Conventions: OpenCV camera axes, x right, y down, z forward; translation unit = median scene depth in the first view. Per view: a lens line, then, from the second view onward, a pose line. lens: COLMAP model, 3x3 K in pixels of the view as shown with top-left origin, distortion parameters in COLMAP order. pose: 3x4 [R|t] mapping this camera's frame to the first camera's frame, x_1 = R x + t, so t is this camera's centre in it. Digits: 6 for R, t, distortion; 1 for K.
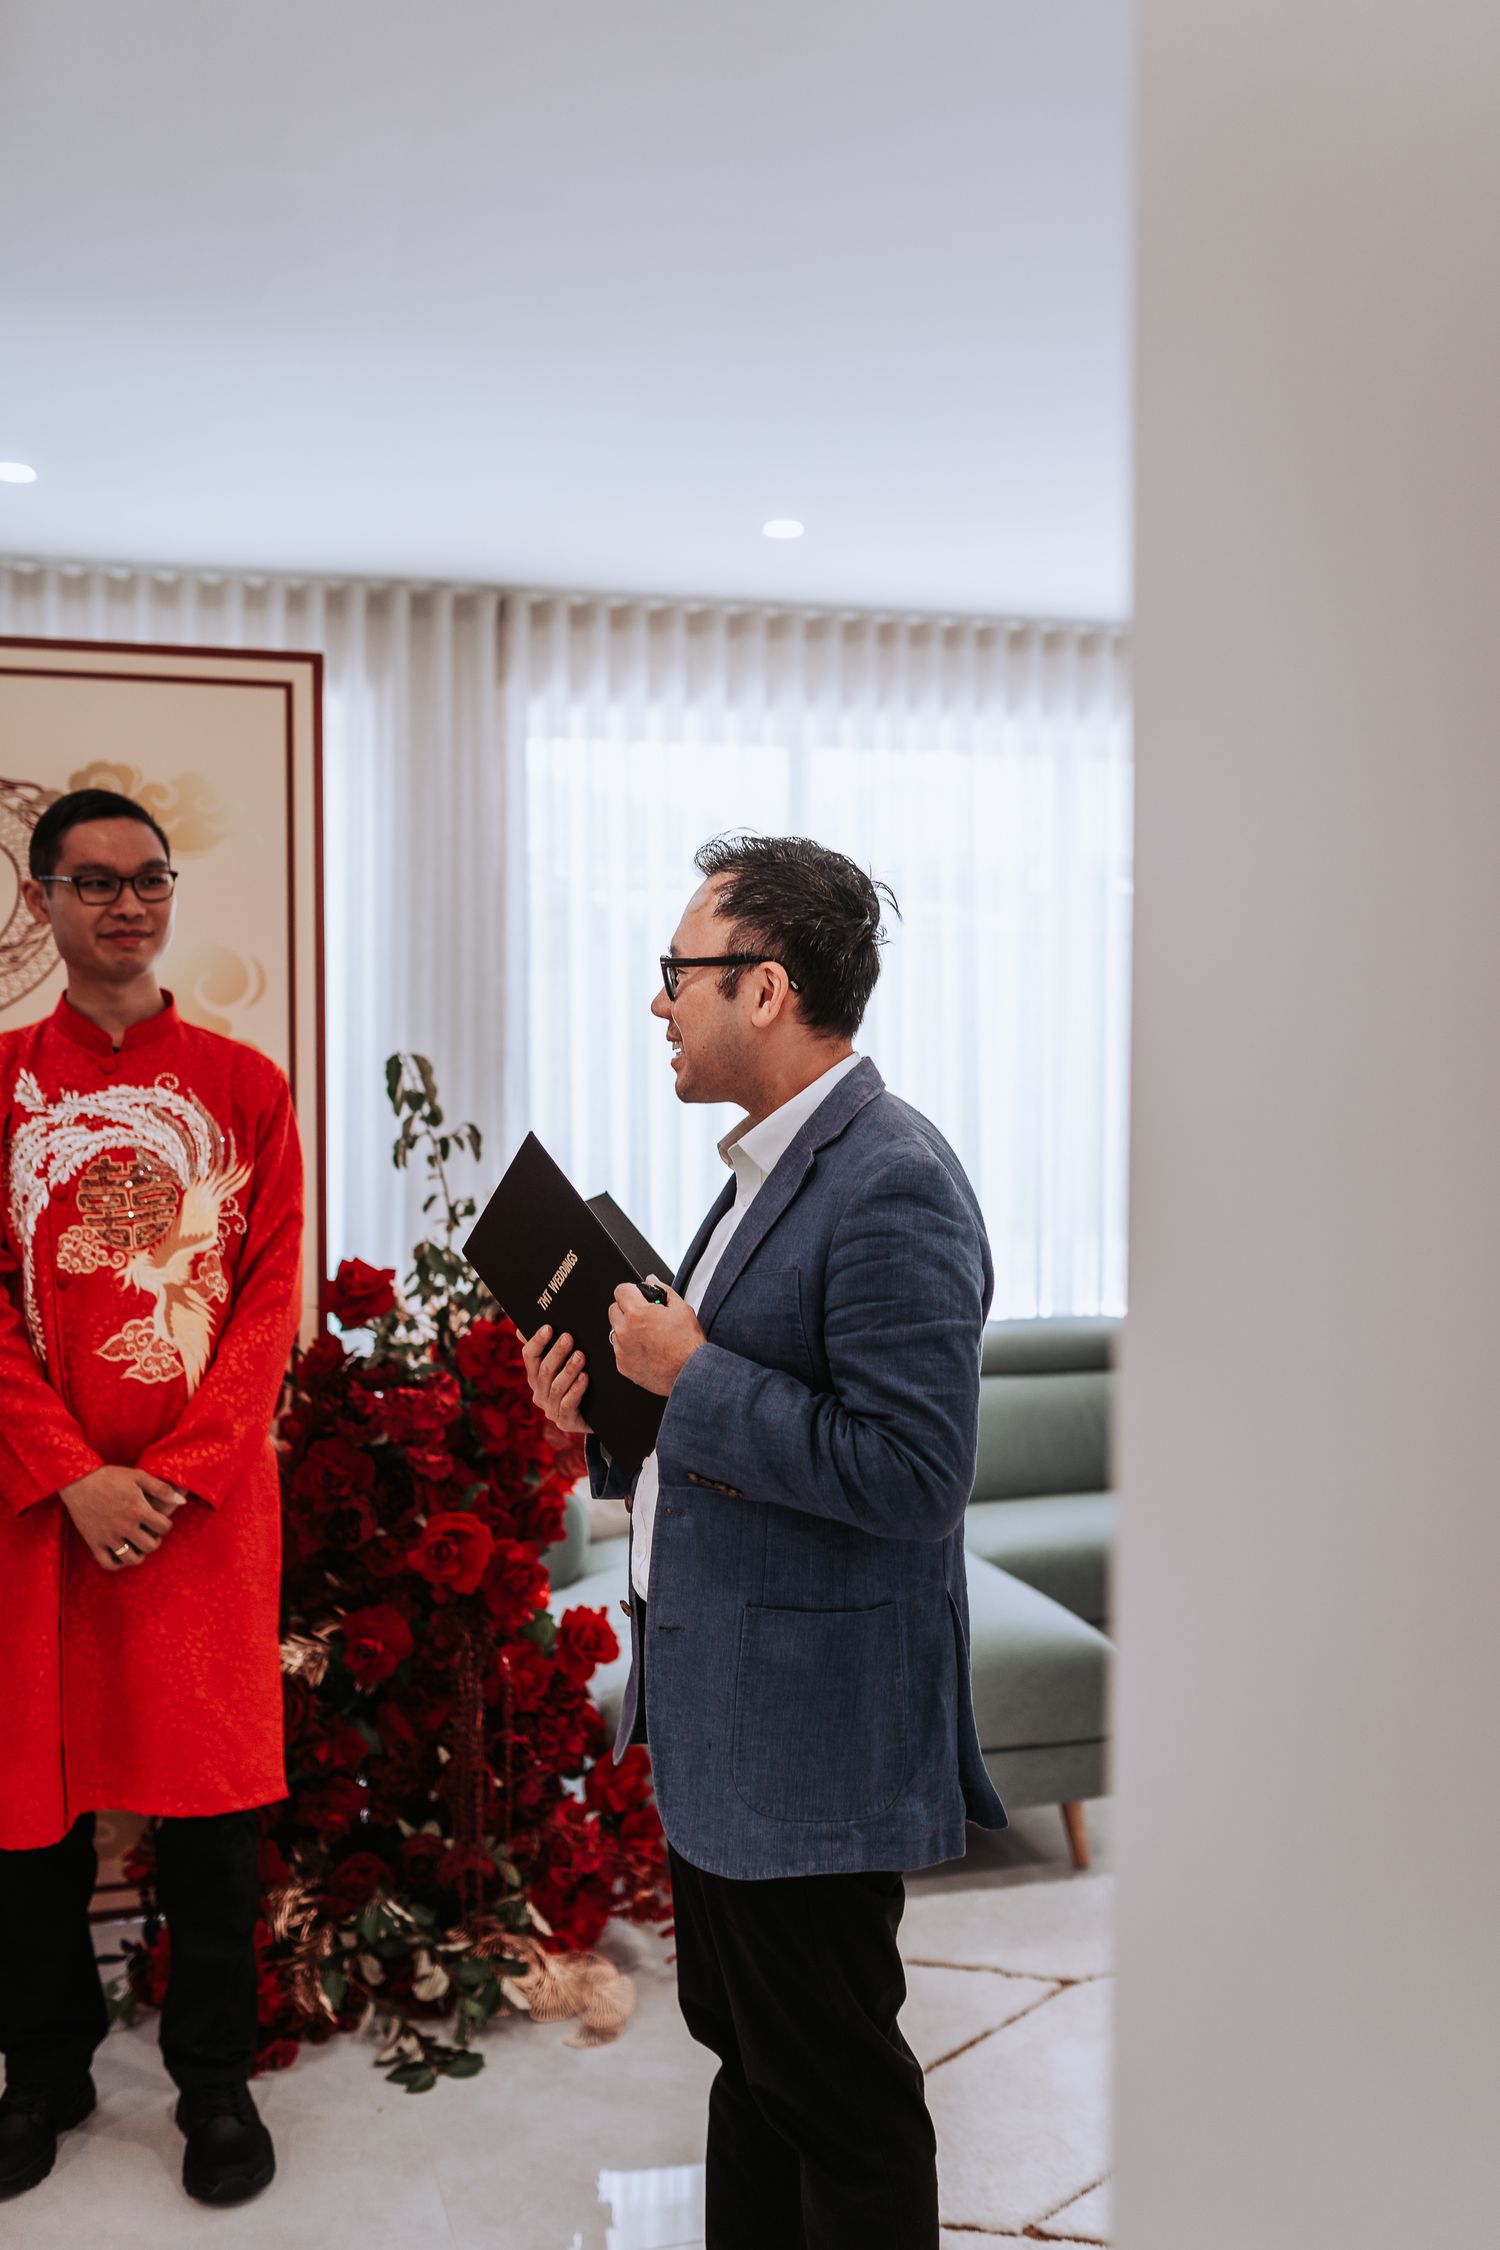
lens RADIAL K [[2184.0, 0, 767.5], [0, 2184.0, 1125.6], [0, 0, 1]] dist [0.004238, 0.000000]
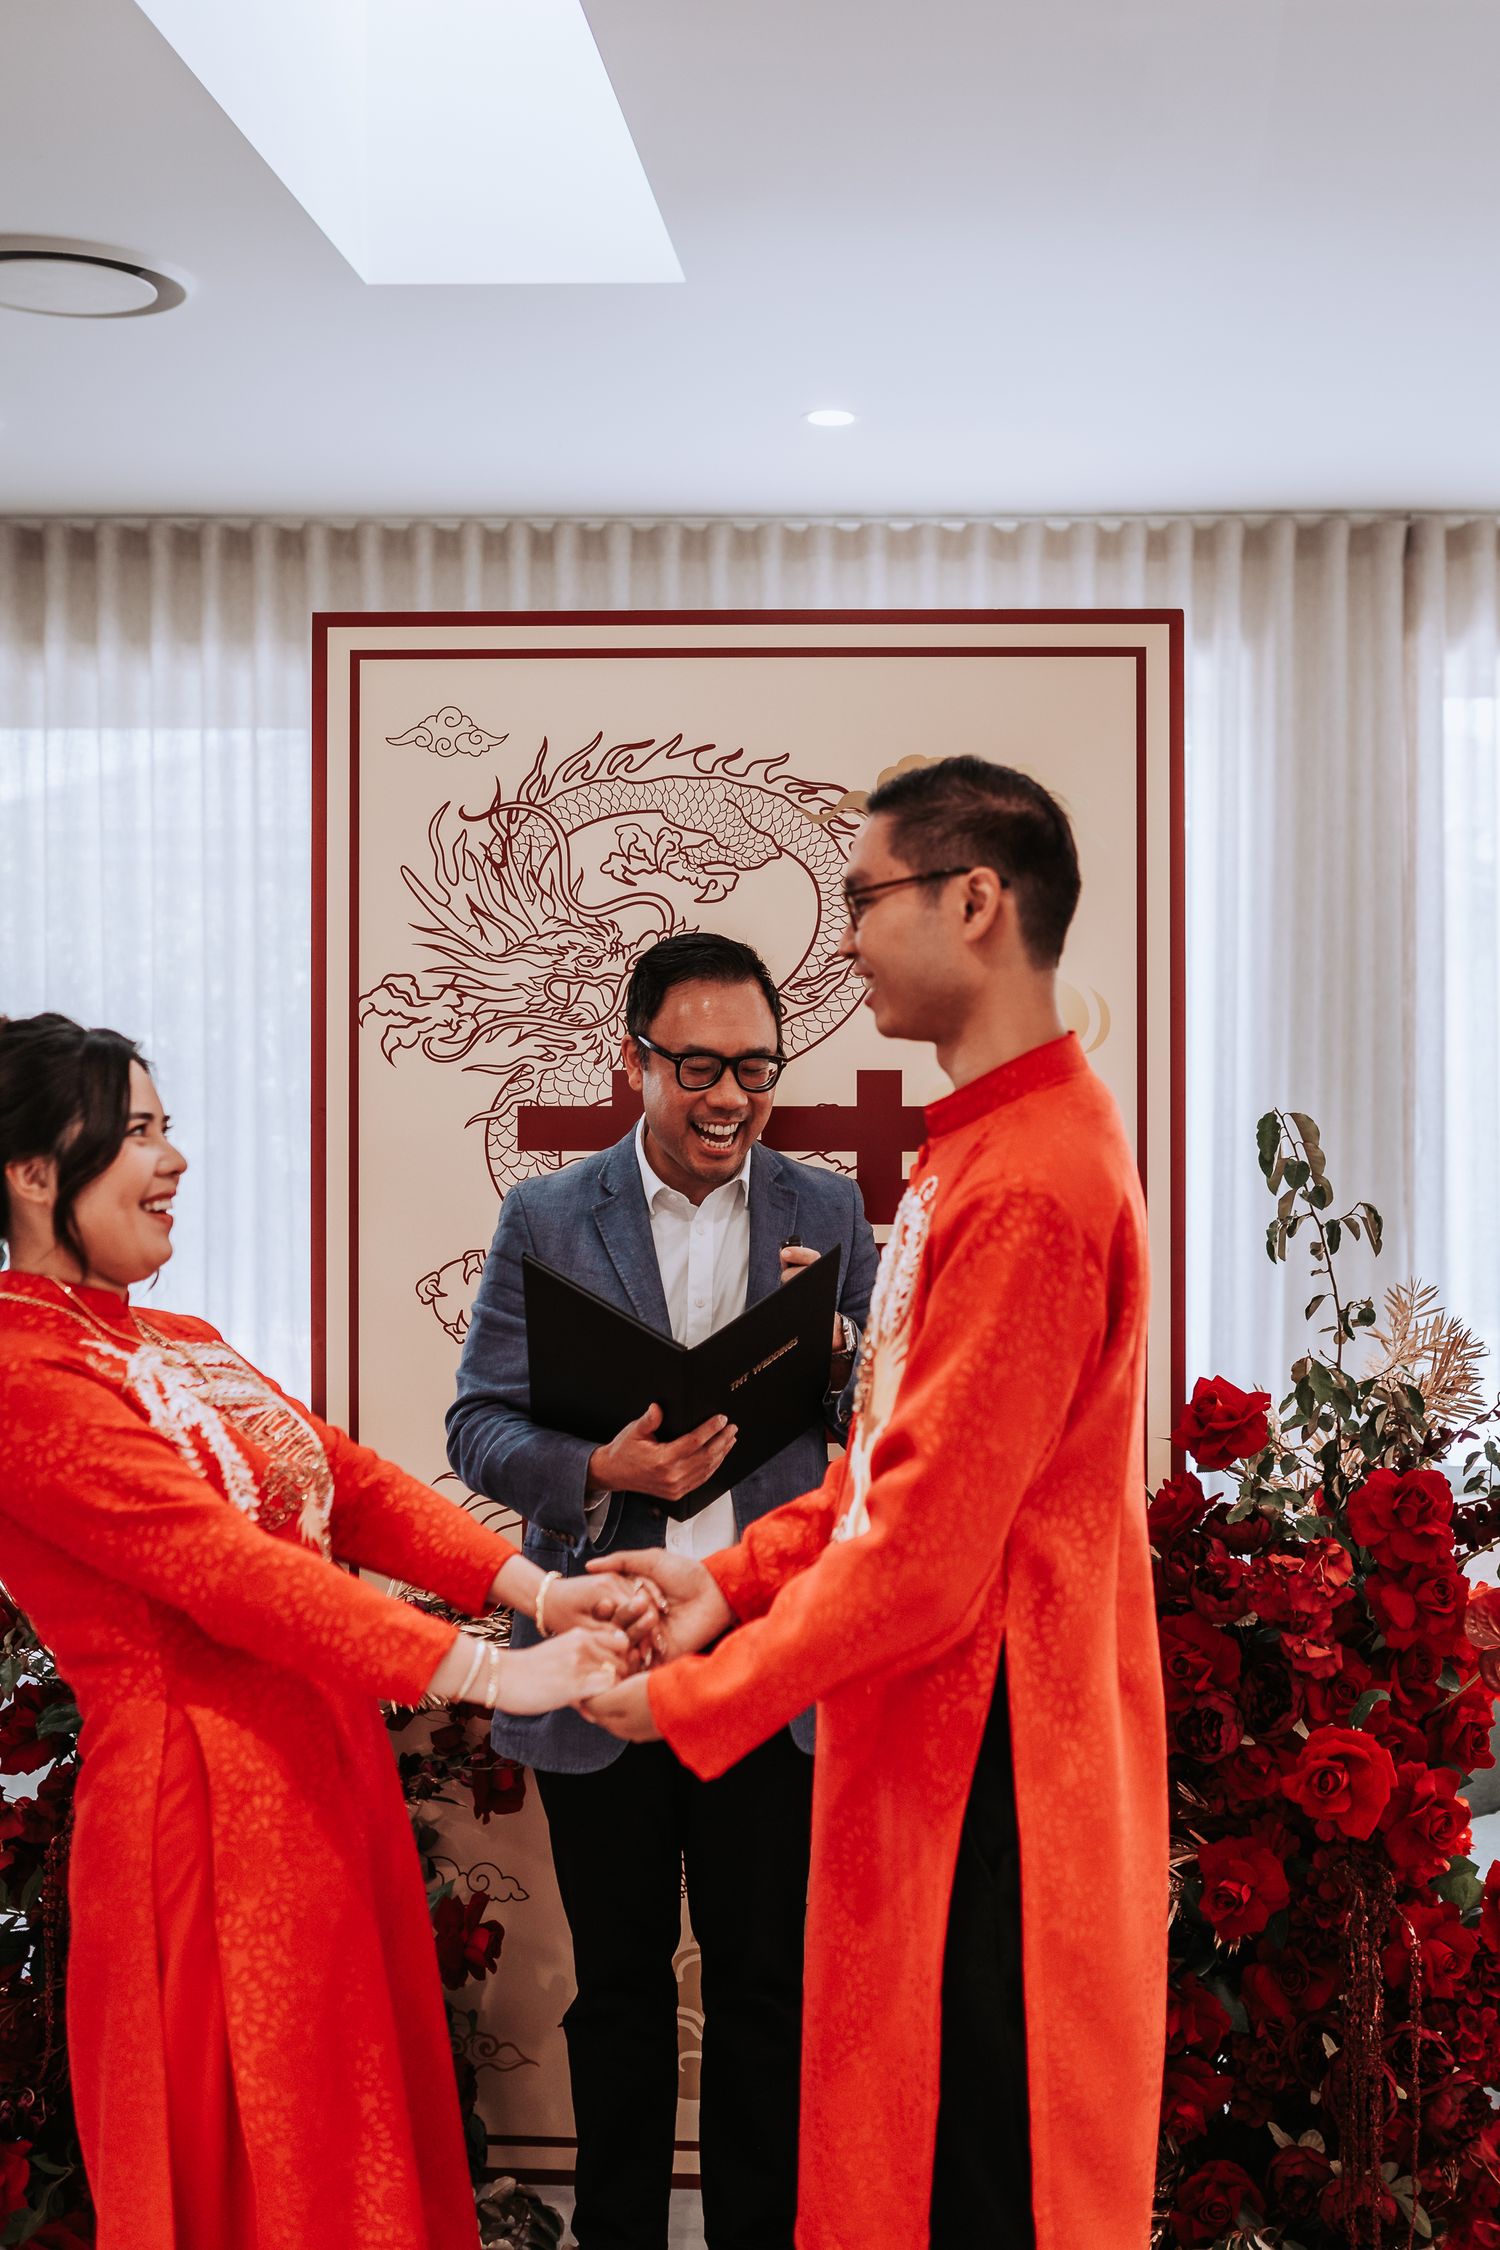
lens RADIAL K [[2613.2, 0, 894.4], [0, 2613.2, 1014.1], [0, 0, 1]] dist [0.001062, 0.000000]
pose [[0.950552, -0.004240, -0.310535, -0.008383], [-0.012399, 0.998591, -0.051589, -0.018845], [0.310316, 0.052889, 0.949161, 0.071927]]
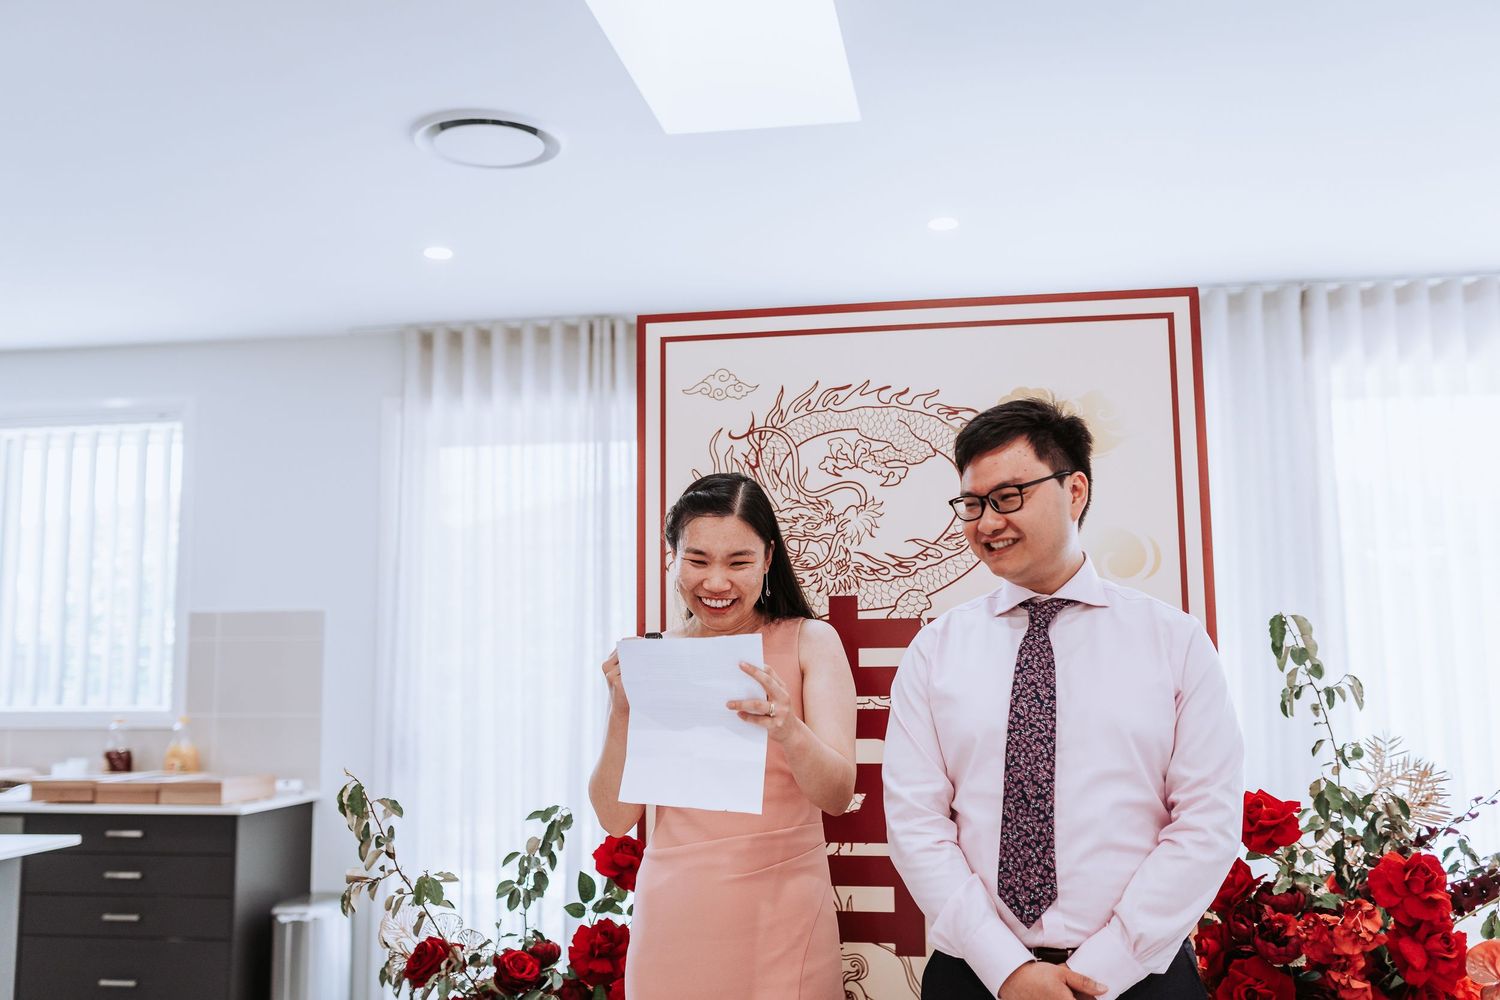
lens RADIAL K [[1456.0, 0, 742.5], [0, 1456.0, 493.6], [0, 0, 1]] dist [0.004238, 0.000000]
pose [[0.900760, -0.065006, -0.429426, -0.094177], [-0.010066, 0.985345, -0.170275, 0.038885], [0.434201, 0.157700, 0.886905, 0.195306]]
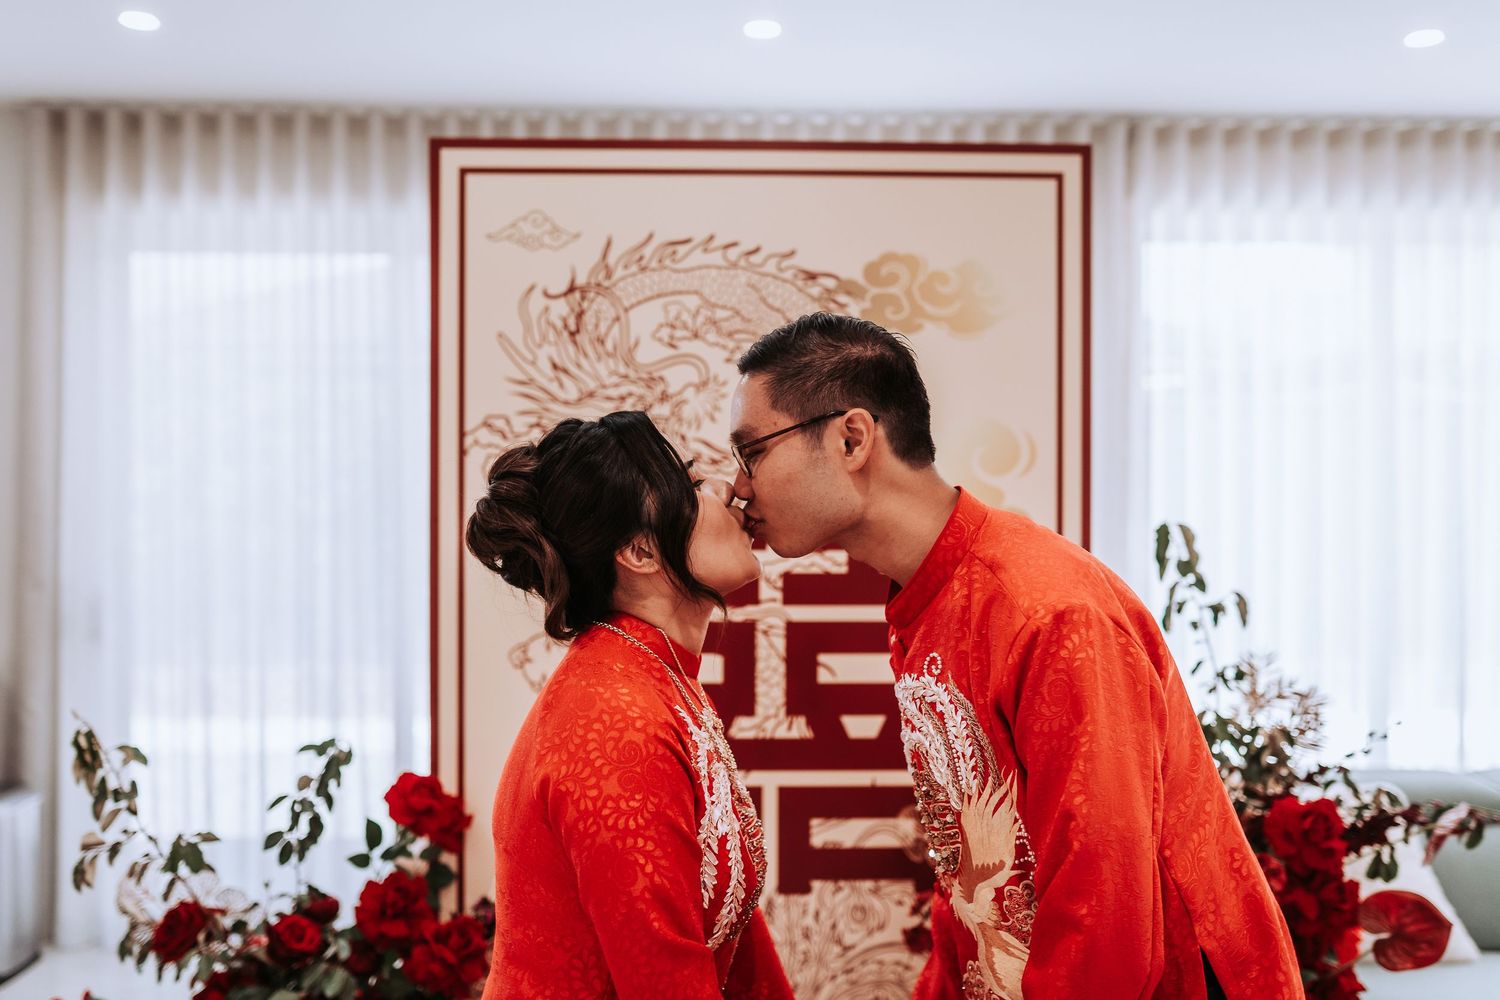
lens RADIAL K [[1527.1, 0, 730.5], [0, 1527.1, 485.7], [0, 0, 1]] dist [0.008005, 0.000000]
pose [[0.967323, 0.003285, -0.253527, -0.190886], [-0.013455, 0.999172, -0.038388, -0.020456], [0.253191, 0.040545, 0.966566, 0.252524]]
